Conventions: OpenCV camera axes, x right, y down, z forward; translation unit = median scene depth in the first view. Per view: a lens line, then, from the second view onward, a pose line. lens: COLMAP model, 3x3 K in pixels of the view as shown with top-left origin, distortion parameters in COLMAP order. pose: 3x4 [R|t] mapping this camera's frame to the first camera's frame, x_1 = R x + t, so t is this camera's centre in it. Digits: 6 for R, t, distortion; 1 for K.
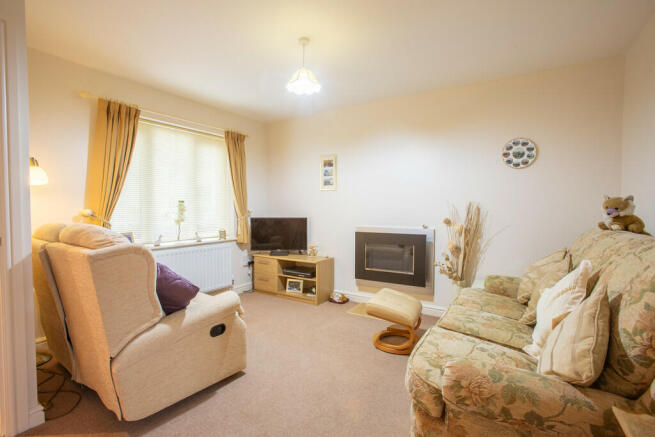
lens RADIAL K [[303.9, 0, 320.7], [0, 303.9, 217.7], [0, 0, 1]] dist [-0.074177, 0.033348]
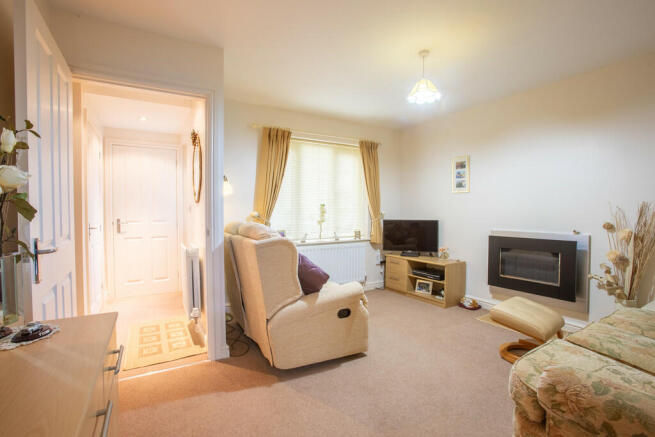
lens RADIAL K [[303.9, 0, 320.7], [0, 303.9, 217.7], [0, 0, 1]] dist [-0.074177, 0.033348]
pose [[0.895308, 0.007812, -0.445378, 0.072624], [-0.011427, 0.999920, -0.005431, 0.001949], [0.445300, 0.009952, 0.895326, -0.085286]]
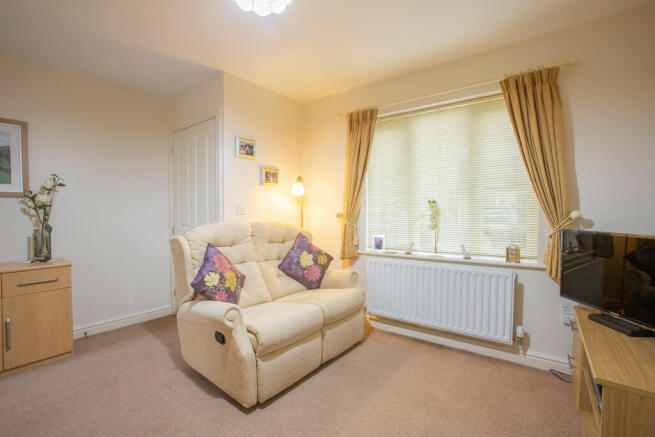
lens RADIAL K [[303.9, 0, 320.7], [0, 303.9, 217.7], [0, 0, 1]] dist [-0.074177, 0.033348]
pose [[-0.063740, 0.023634, -0.997687, 0.415747], [-0.025880, 0.999344, 0.025326, -0.032415], [0.997631, 0.027434, -0.063086, 0.962187]]
